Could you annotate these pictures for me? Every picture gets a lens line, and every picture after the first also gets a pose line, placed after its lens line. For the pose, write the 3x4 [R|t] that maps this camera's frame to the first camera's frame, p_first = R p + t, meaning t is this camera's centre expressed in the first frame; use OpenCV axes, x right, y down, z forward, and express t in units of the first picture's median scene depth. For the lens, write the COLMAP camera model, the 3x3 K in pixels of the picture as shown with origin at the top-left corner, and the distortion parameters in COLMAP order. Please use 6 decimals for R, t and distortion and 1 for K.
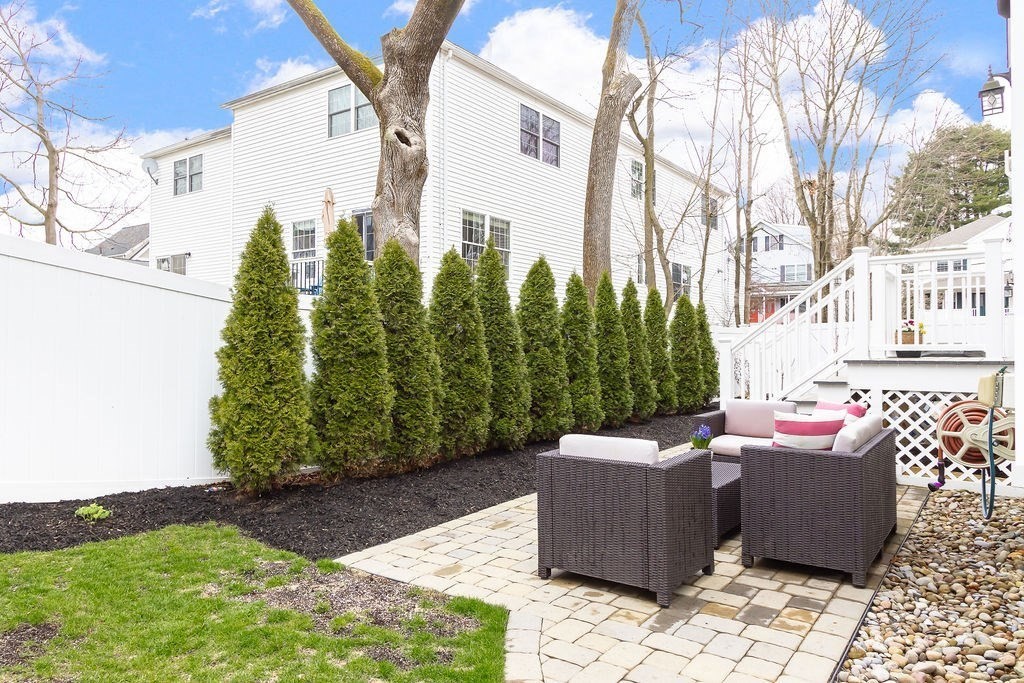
lens RADIAL K [[703.8, 0, 509.6], [0, 703.8, 342.1], [0, 0, 1]] dist [0.005727, 0.000821]
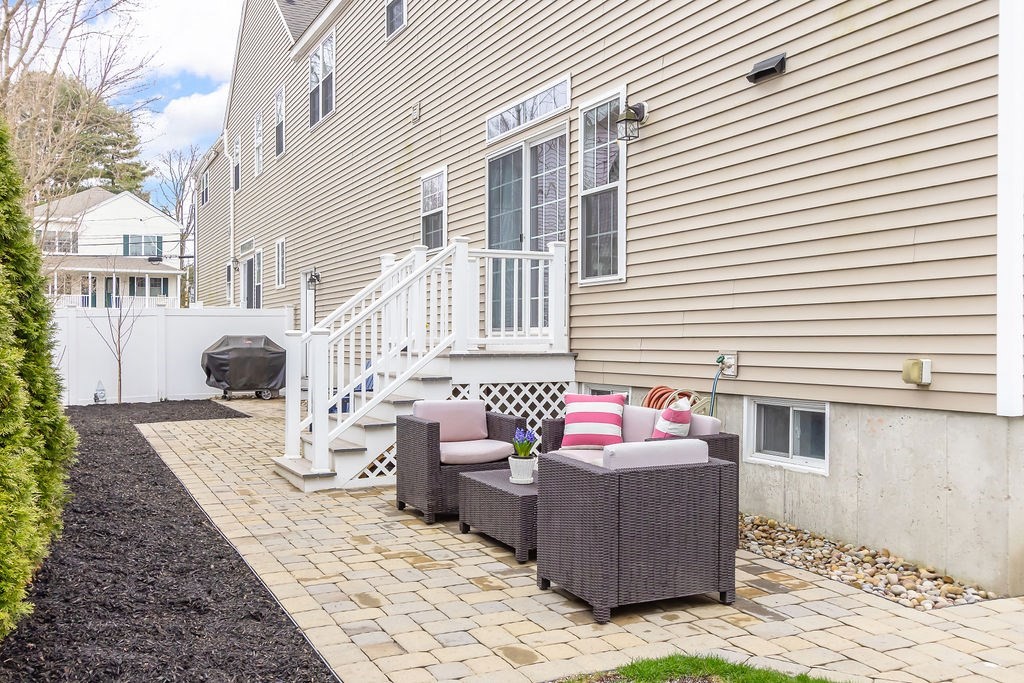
lens RADIAL K [[888.7, 0, 510.4], [0, 888.7, 342.5], [0, 0, 1]] dist [-0.005332, -0.000558]
pose [[0.473144, 0.000753, 0.880985, -0.959895], [-0.009258, 0.999949, 0.004117, 0.007572], [-0.880937, -0.010105, 0.473126, 0.645409]]
